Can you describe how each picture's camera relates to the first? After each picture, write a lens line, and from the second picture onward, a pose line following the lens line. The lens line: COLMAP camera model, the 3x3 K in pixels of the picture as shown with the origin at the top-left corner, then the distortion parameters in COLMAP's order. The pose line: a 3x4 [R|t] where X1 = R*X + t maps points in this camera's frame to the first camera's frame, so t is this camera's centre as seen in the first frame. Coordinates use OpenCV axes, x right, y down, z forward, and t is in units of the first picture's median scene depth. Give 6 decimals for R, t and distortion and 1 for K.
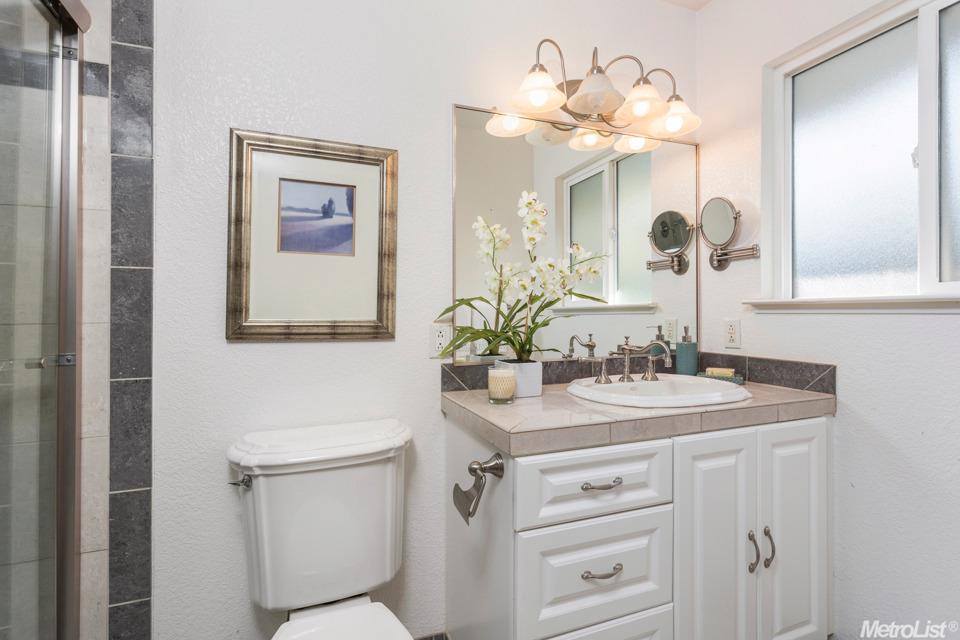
lens RADIAL K [[460.6, 0, 478.3], [0, 460.6, 315.2], [0, 0, 1]] dist [0.001090, 0.000691]
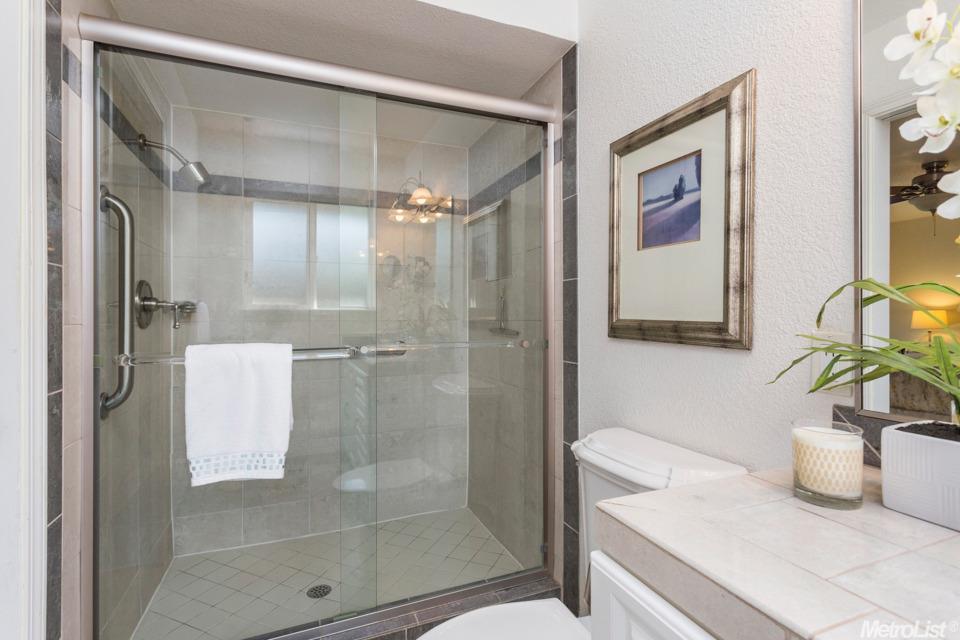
lens RADIAL K [[460.6, 0, 478.3], [0, 460.6, 315.2], [0, 0, 1]] dist [0.001090, 0.000691]
pose [[0.021188, 0.002454, -0.999772, 0.591762], [0.003086, 0.999992, 0.002520, -0.003852], [0.999771, -0.003139, 0.021180, 0.708684]]
